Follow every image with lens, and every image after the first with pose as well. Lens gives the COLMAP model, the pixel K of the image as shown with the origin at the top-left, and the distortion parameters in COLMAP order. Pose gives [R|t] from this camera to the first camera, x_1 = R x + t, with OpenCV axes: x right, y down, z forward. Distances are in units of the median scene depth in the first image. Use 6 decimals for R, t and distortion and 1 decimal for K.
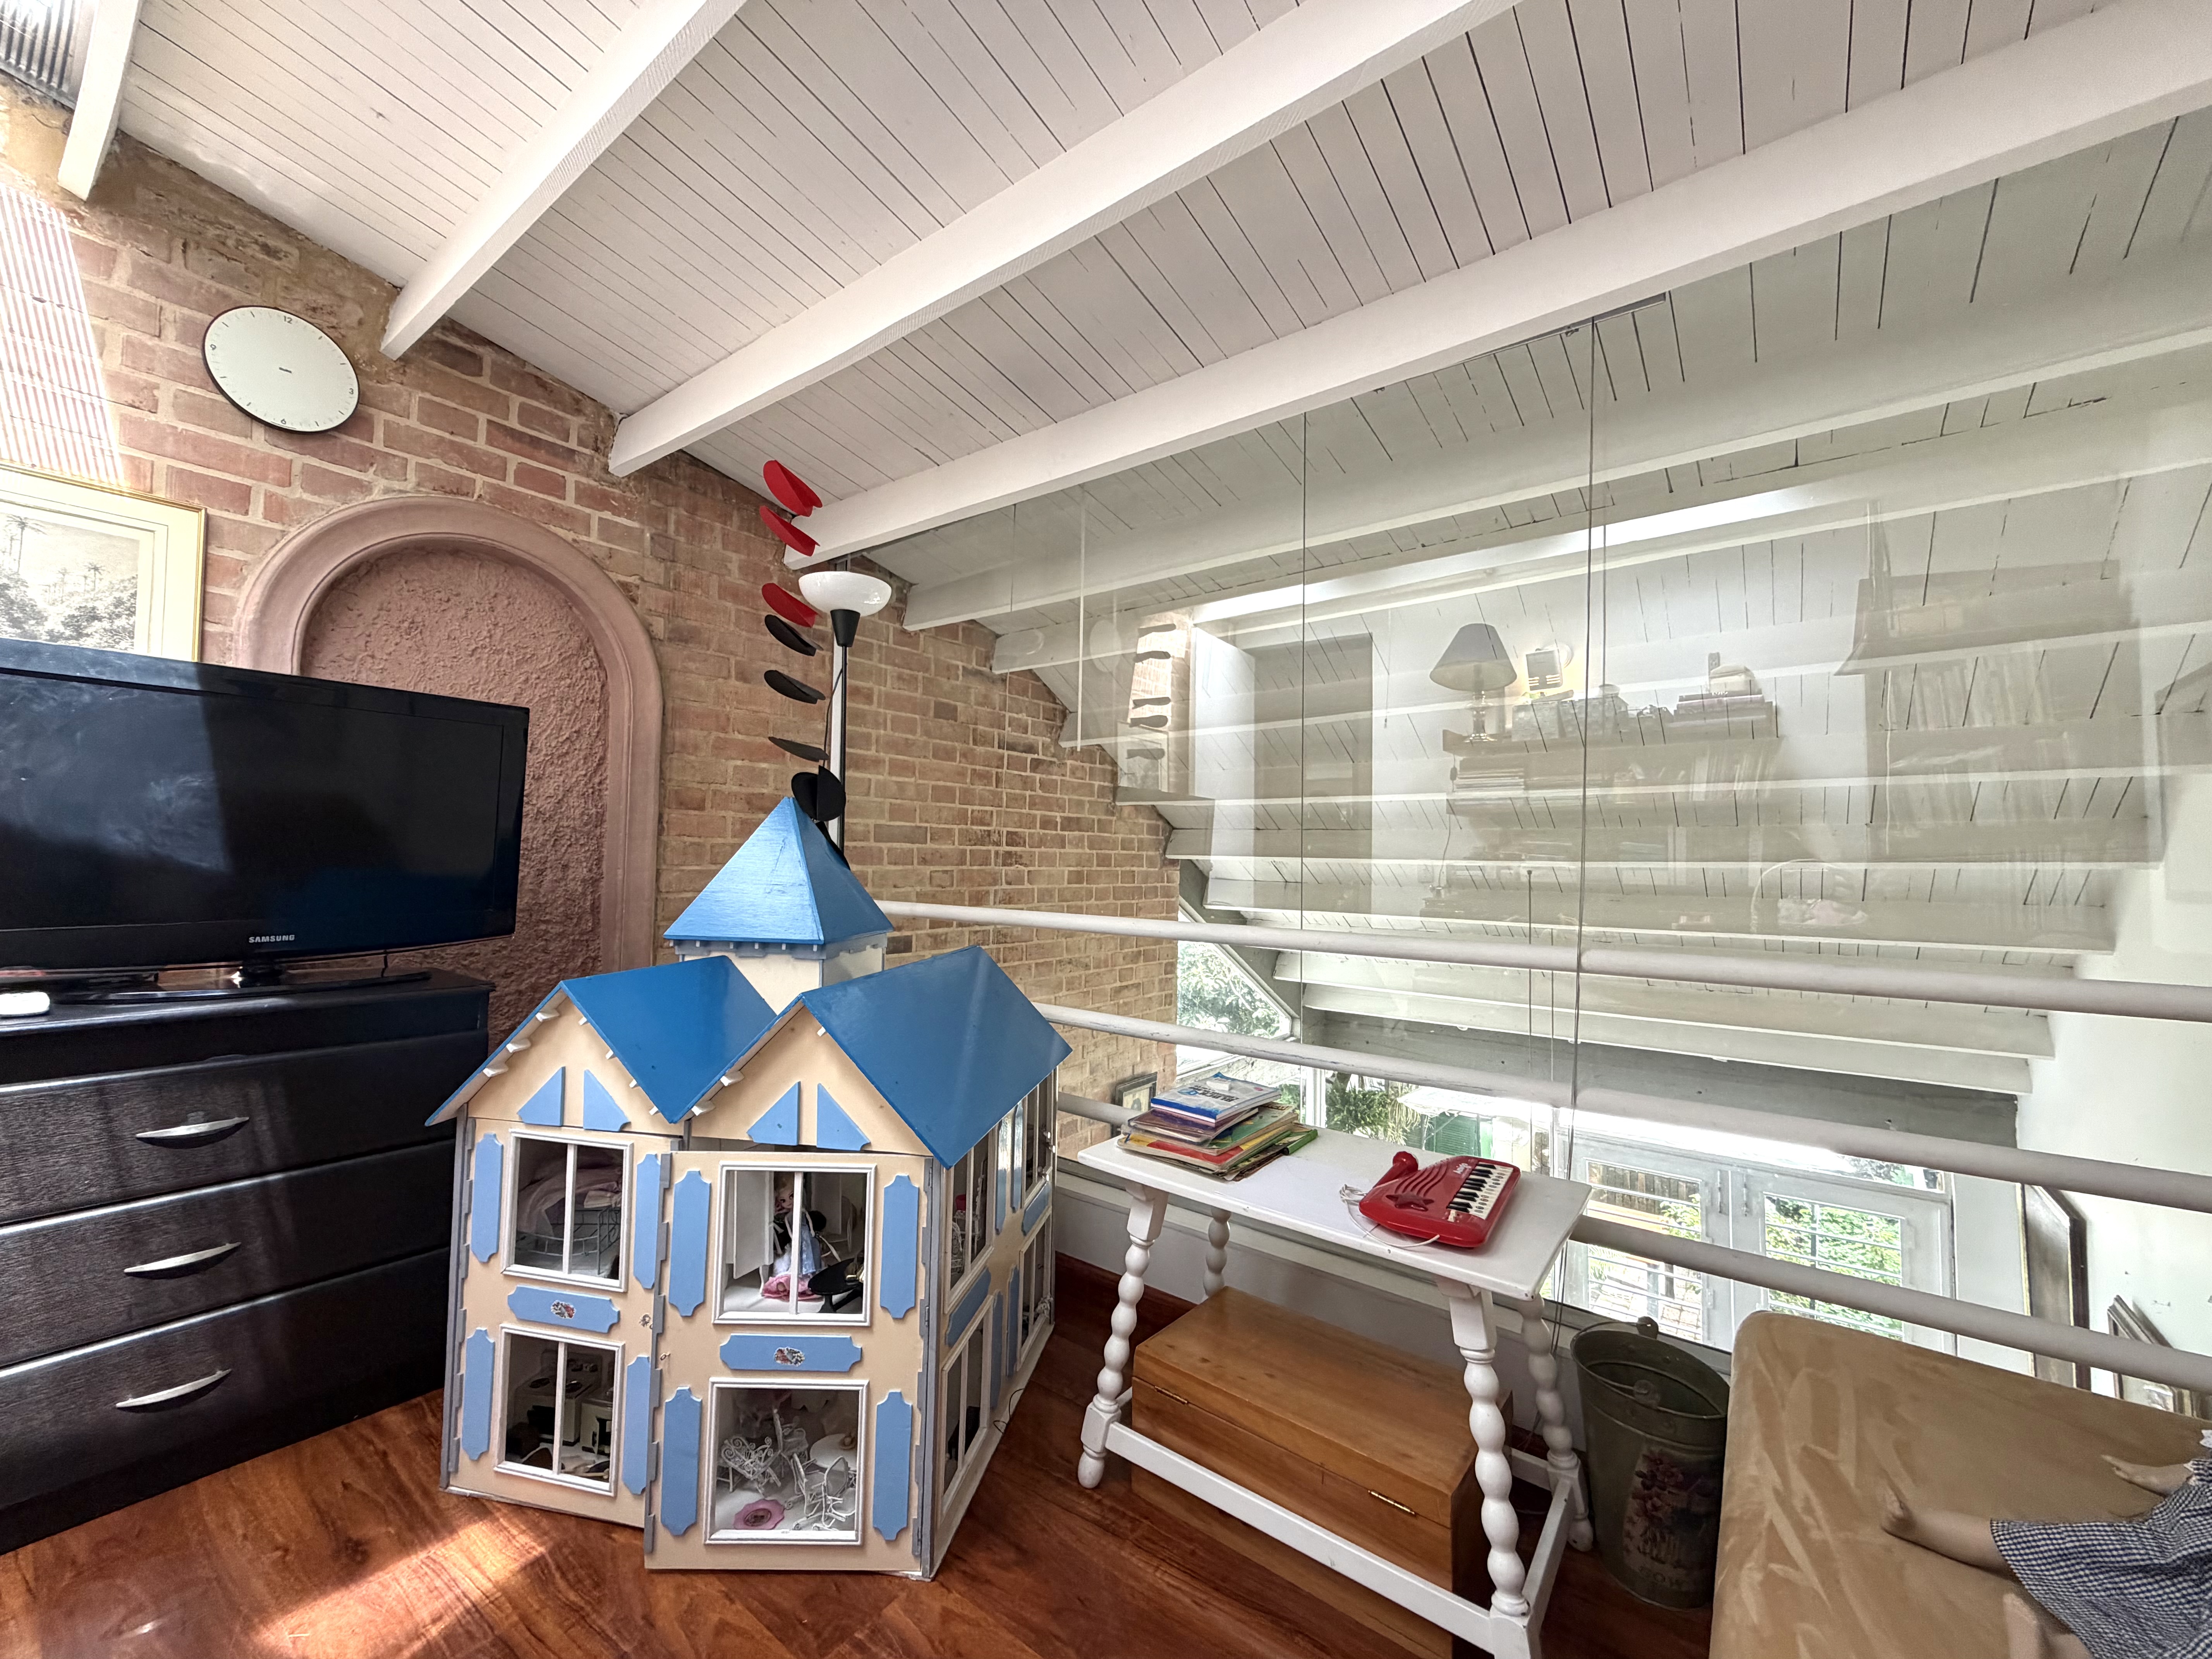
lens RADIAL K [[874.9, 0, 1106.0], [0, 874.9, 829.5], [0, 0, 1]] dist [-0.001540, -0.000156]
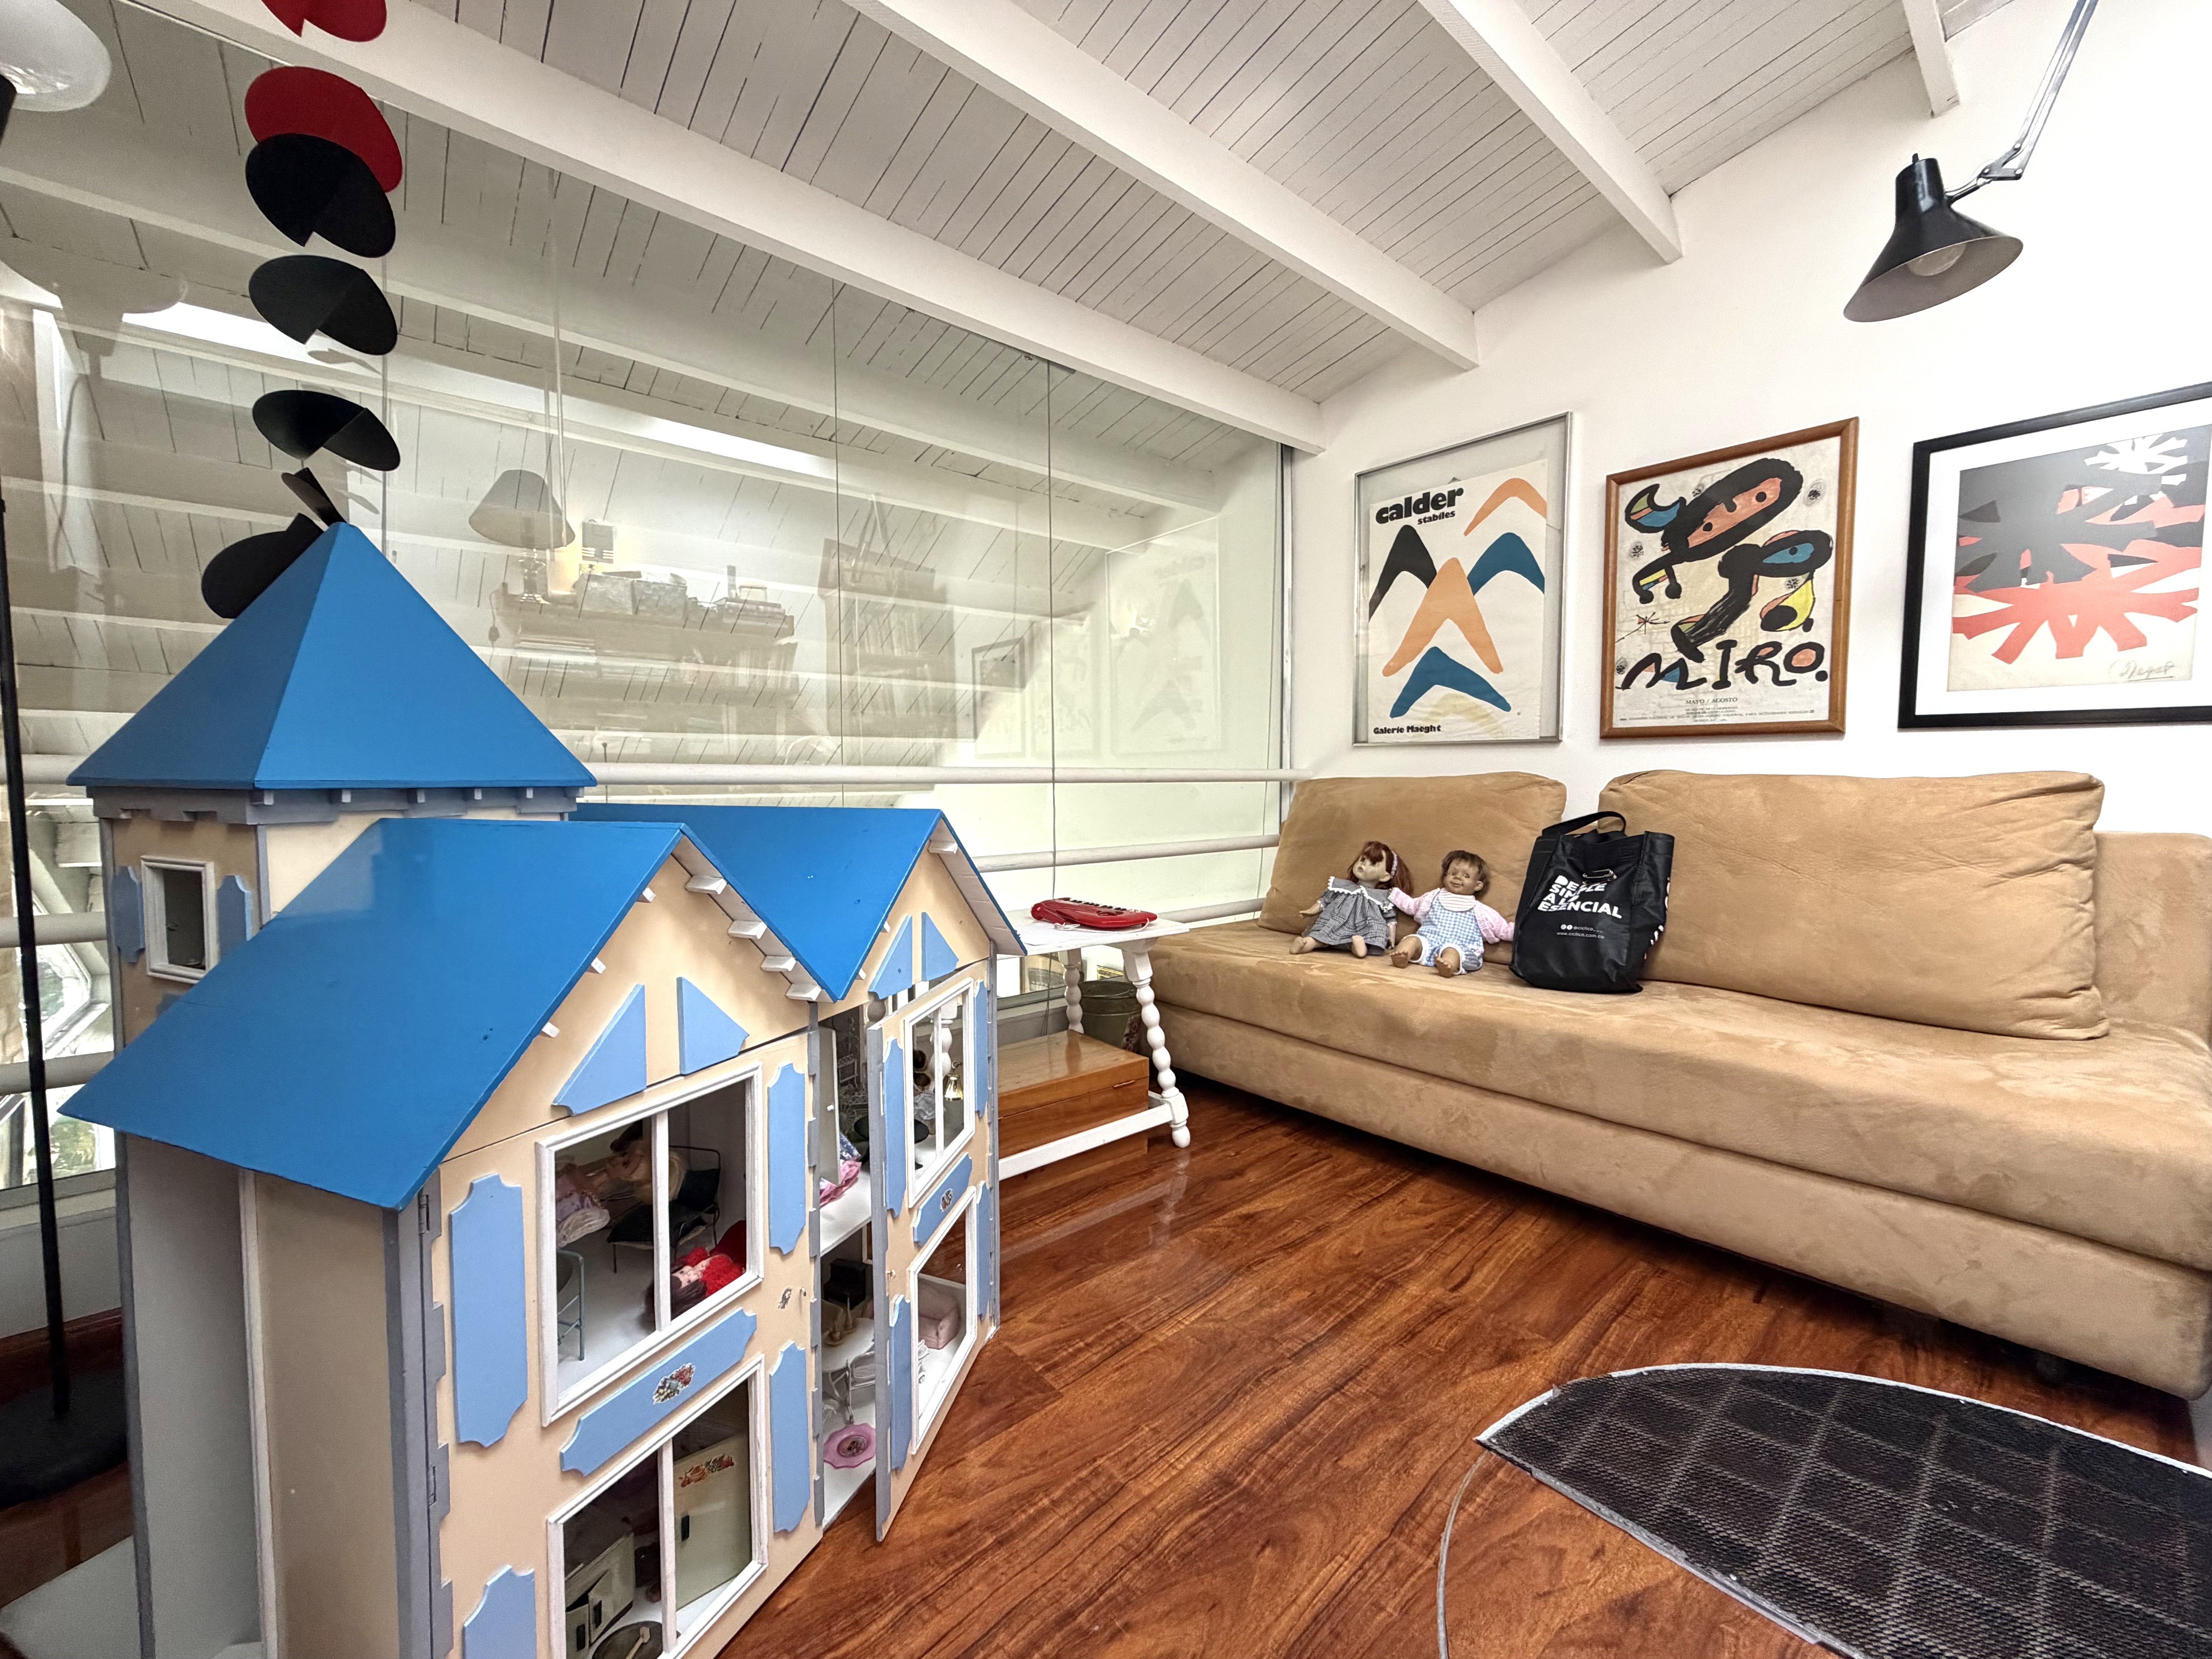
lens RADIAL K [[874.9, 0, 1106.0], [0, 874.9, 829.5], [0, 0, 1]] dist [-0.001540, -0.000156]
pose [[0.218804, -0.081683, 0.972344, -0.474221], [-0.029032, 0.995504, 0.090162, 0.049506], [-0.975337, -0.047957, 0.215449, 0.260441]]
